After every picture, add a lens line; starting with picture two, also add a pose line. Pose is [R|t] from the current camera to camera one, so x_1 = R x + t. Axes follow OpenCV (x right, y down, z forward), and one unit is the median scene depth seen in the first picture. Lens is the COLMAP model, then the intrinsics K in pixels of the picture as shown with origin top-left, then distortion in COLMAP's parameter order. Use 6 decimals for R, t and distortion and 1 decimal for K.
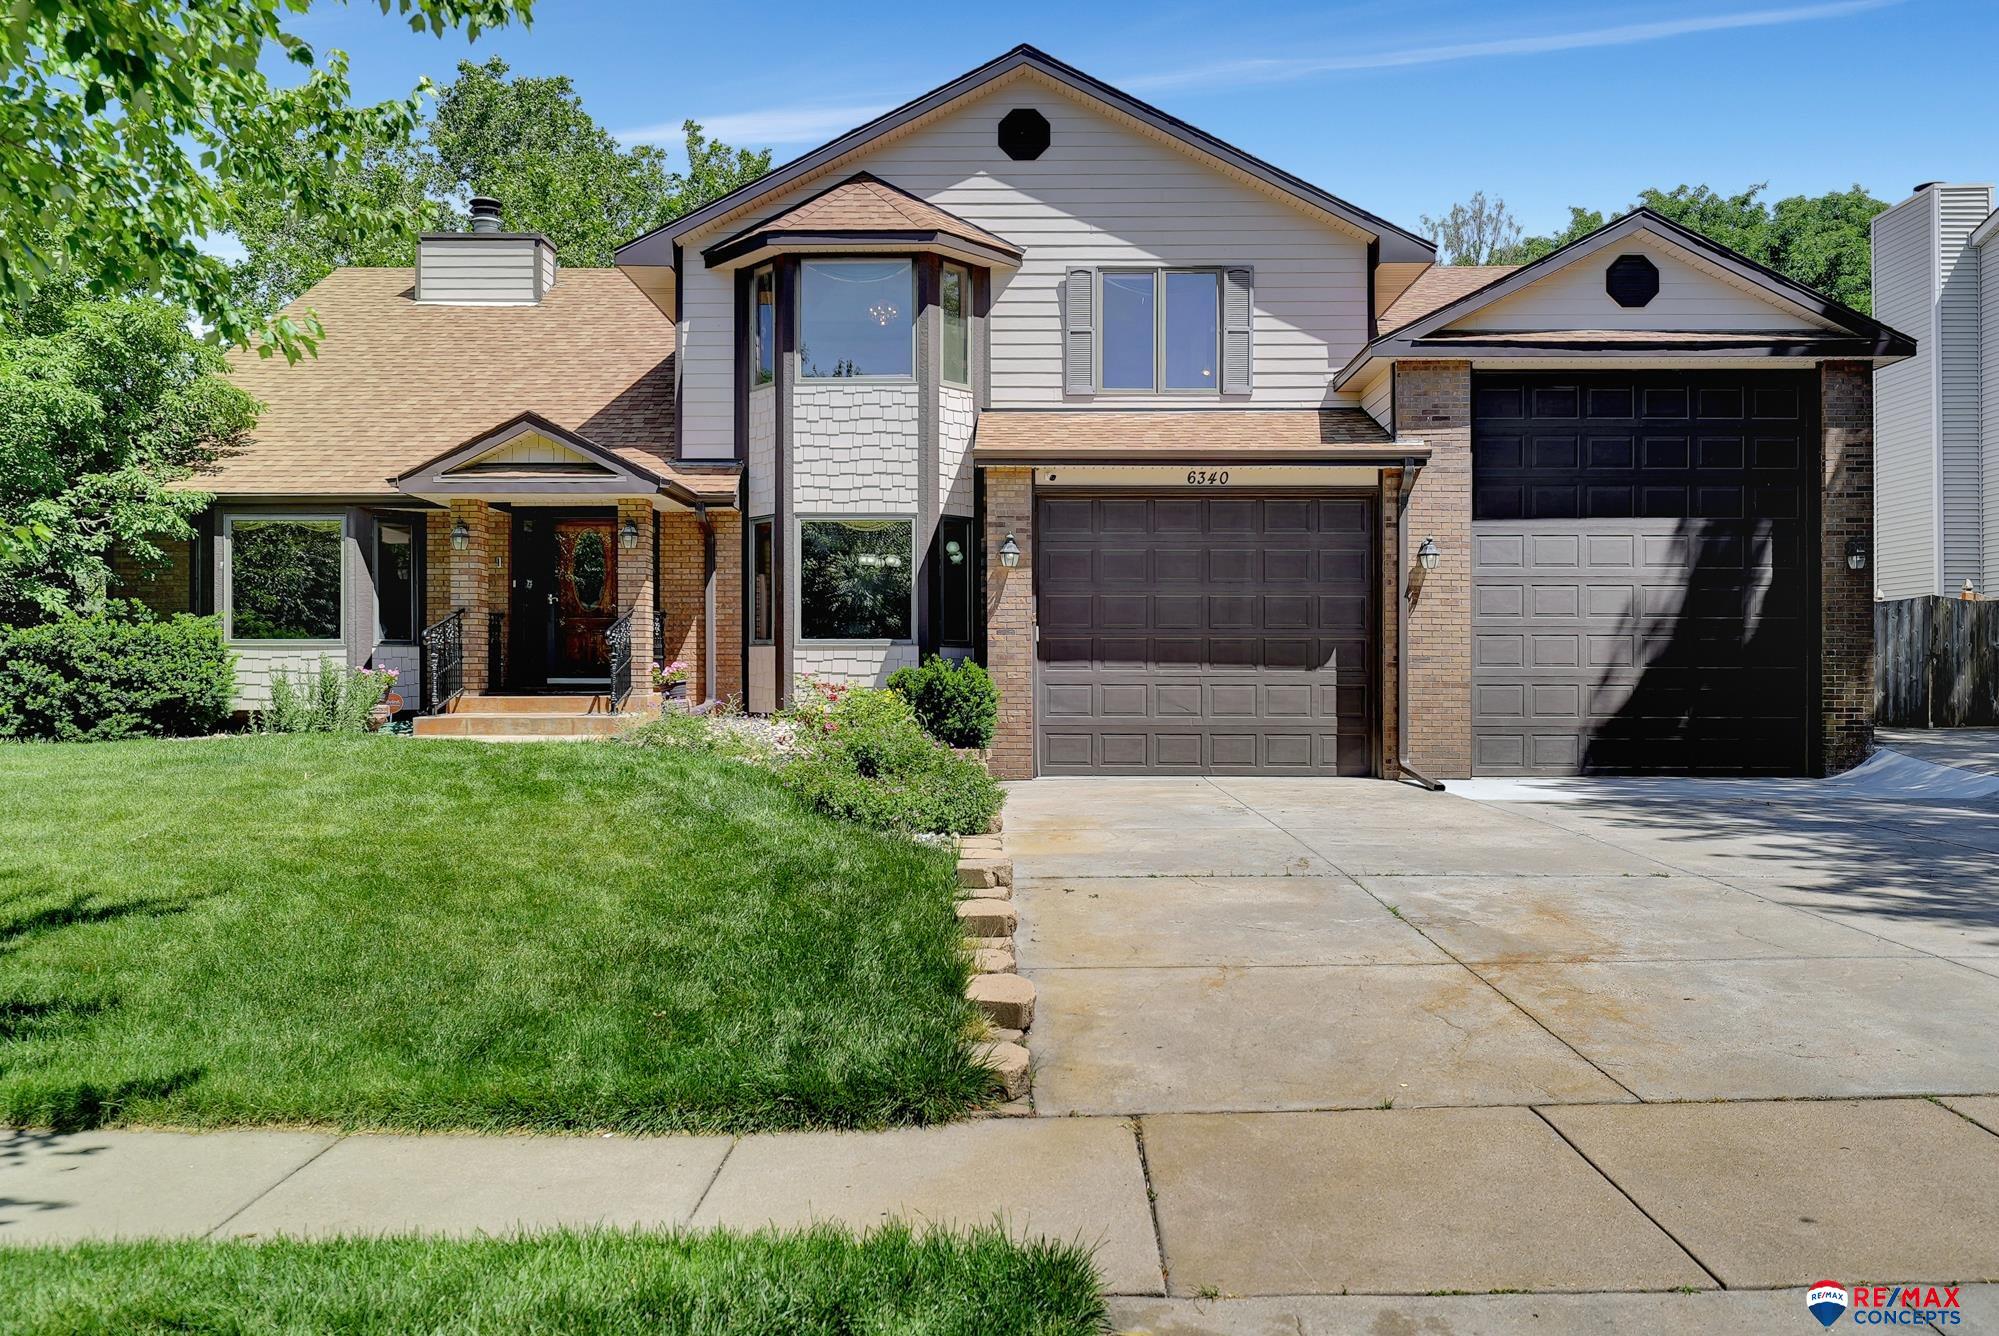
lens RADIAL K [[1502.7, 0, 999.5], [0, 1502.7, 668.0], [0, 0, 1]] dist [0.006454, 0.002179]
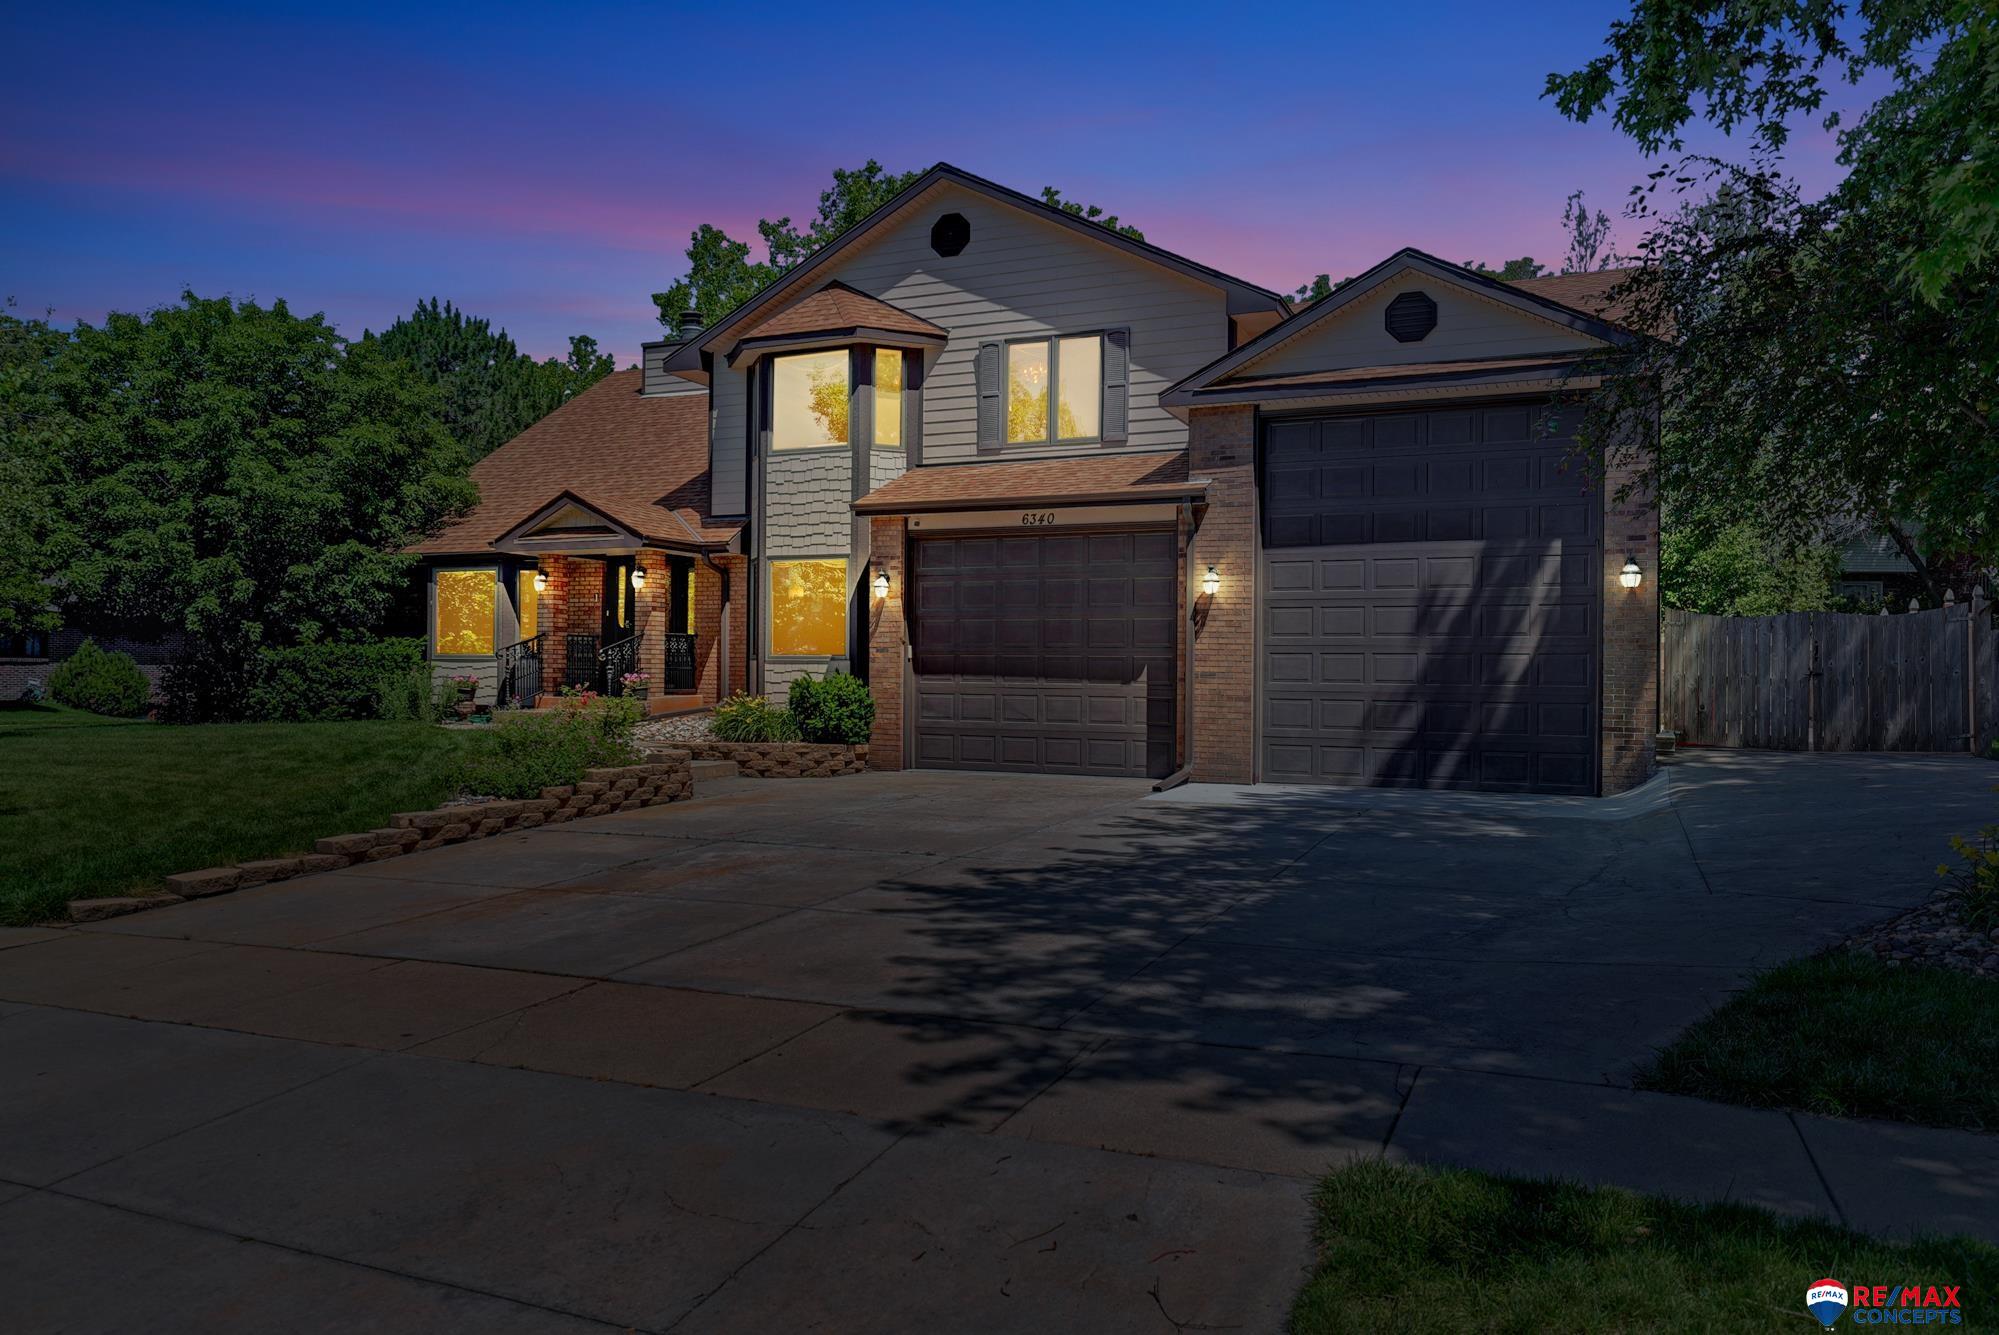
lens RADIAL K [[1502.7, 0, 999.5], [0, 1502.7, 667.5], [0, 0, 1]] dist [0.006454, 0.002179]
pose [[0.904547, 0.005620, -0.426337, 0.606624], [-0.006487, 0.999979, -0.000581, -0.009710], [0.426325, 0.003291, 0.904564, -0.072366]]
